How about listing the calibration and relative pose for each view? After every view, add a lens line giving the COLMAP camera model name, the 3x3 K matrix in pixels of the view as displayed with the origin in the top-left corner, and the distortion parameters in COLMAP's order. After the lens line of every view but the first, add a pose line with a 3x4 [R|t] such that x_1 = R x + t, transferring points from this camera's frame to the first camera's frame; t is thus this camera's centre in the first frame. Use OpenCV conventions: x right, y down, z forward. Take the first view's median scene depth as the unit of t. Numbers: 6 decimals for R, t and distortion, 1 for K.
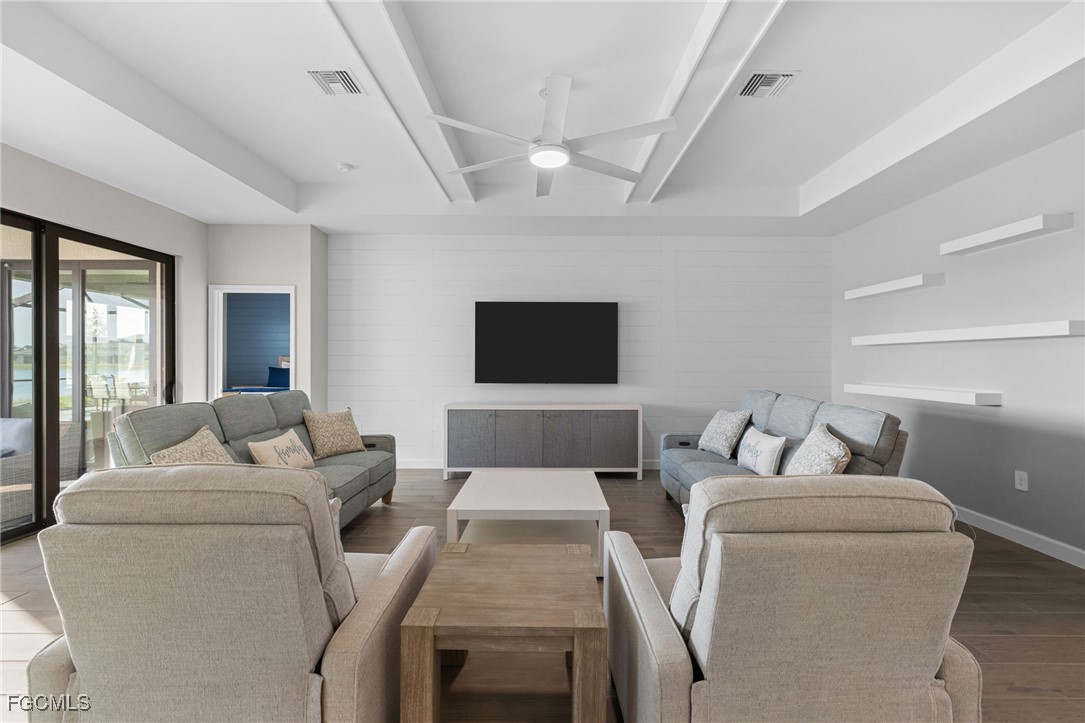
lens RADIAL K [[469.4, 0, 537.0], [0, 469.4, 357.9], [0, 0, 1]] dist [0.000402, 0.000254]
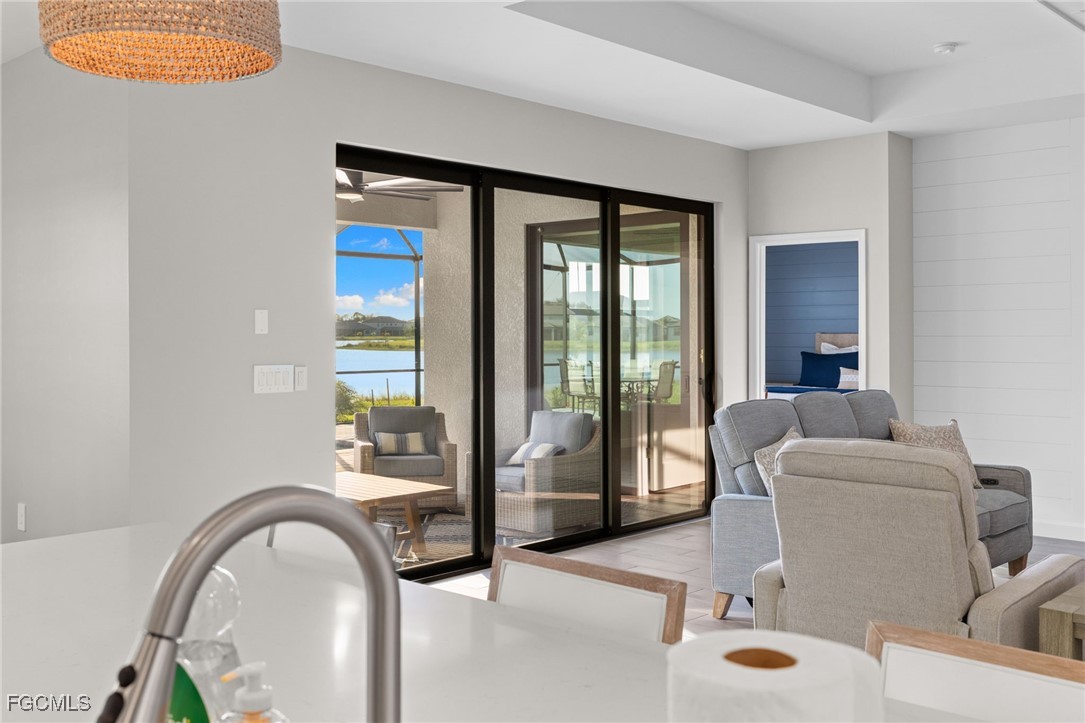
lens RADIAL K [[1055.5, 0, 538.9], [0, 1055.5, 328.5], [0, 0, 1]] dist [-0.007953, -0.013272]
pose [[0.746661, -0.006560, -0.665173, 0.125562], [0.006287, 0.999976, -0.002805, -0.017109], [0.665176, -0.002088, 0.746684, -0.425057]]
